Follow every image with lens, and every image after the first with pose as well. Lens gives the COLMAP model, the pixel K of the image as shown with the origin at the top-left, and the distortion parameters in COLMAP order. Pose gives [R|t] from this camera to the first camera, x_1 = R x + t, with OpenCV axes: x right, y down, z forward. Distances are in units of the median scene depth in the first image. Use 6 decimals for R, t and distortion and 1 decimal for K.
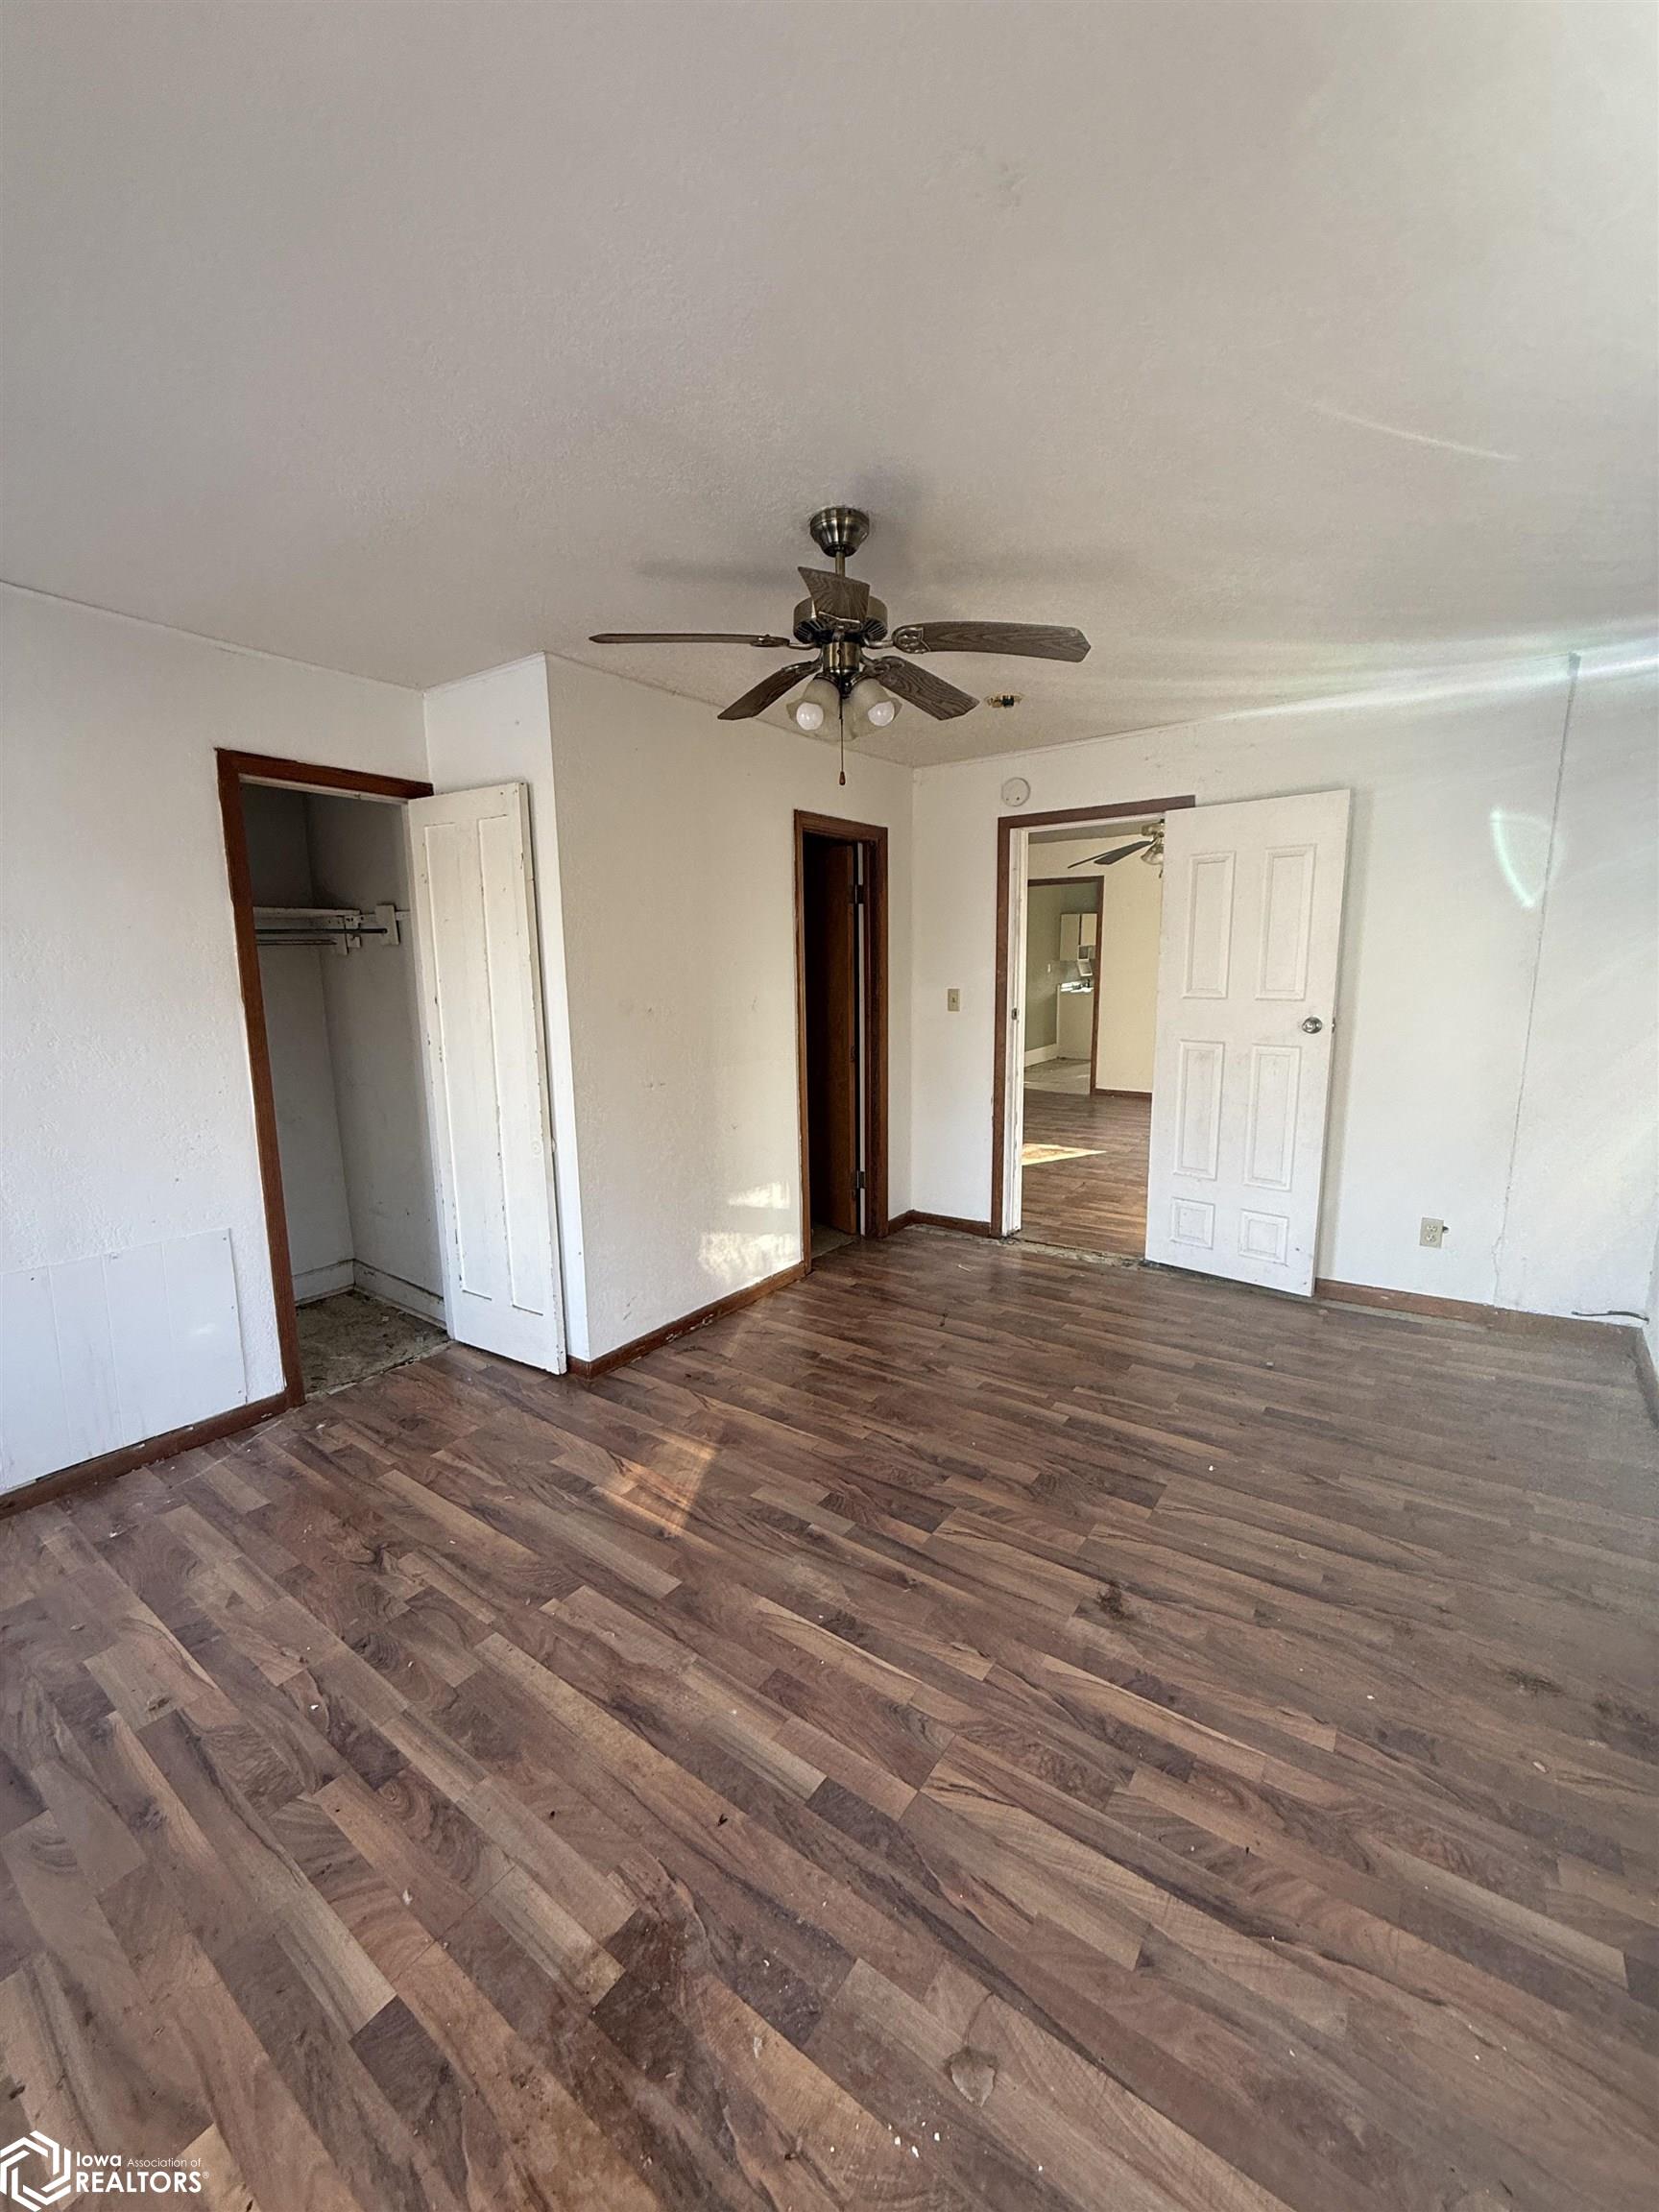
lens RADIAL K [[875.7, 0, 844.4], [0, 875.7, 1093.5], [0, 0, 1]] dist [-0.003144, 0.000358]
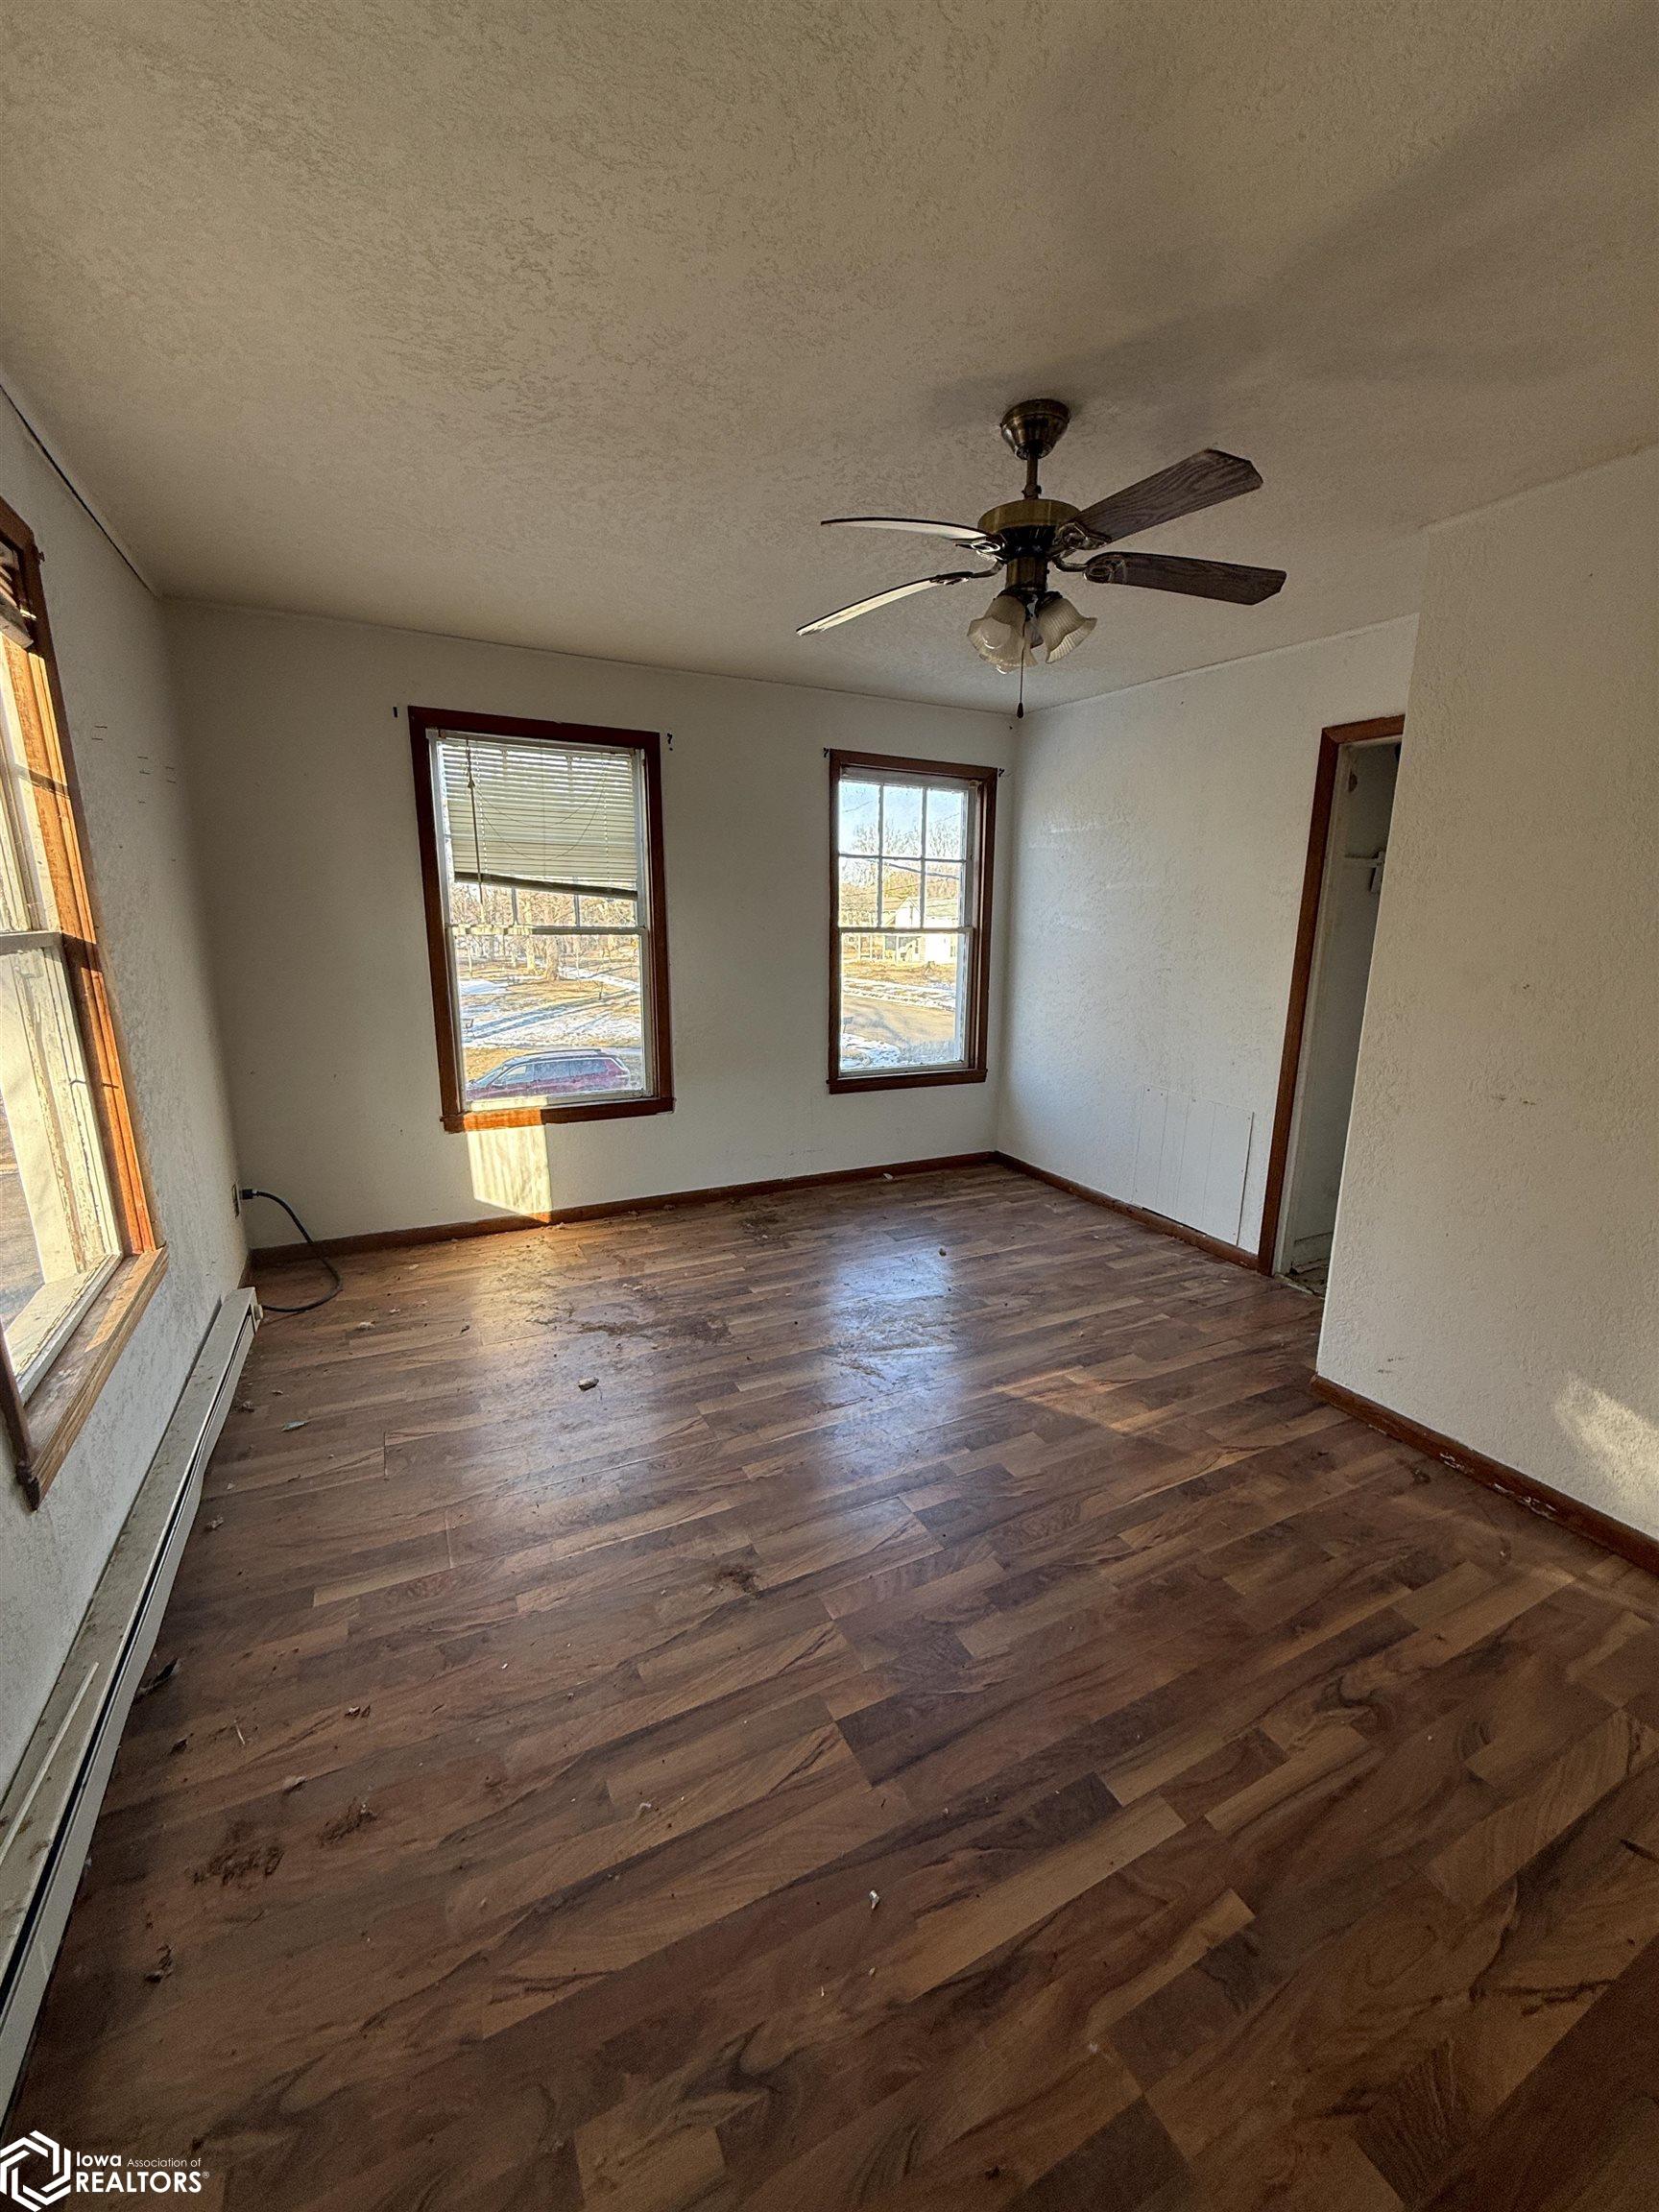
lens RADIAL K [[875.7, 0, 847.2], [0, 875.7, 1120.5], [0, 0, 1]] dist [-0.003144, 0.000358]
pose [[-0.450412, 0.222025, -0.864774, 0.814211], [-0.136242, 0.940150, 0.312338, -0.189560], [0.882365, 0.258500, -0.393206, 1.114361]]
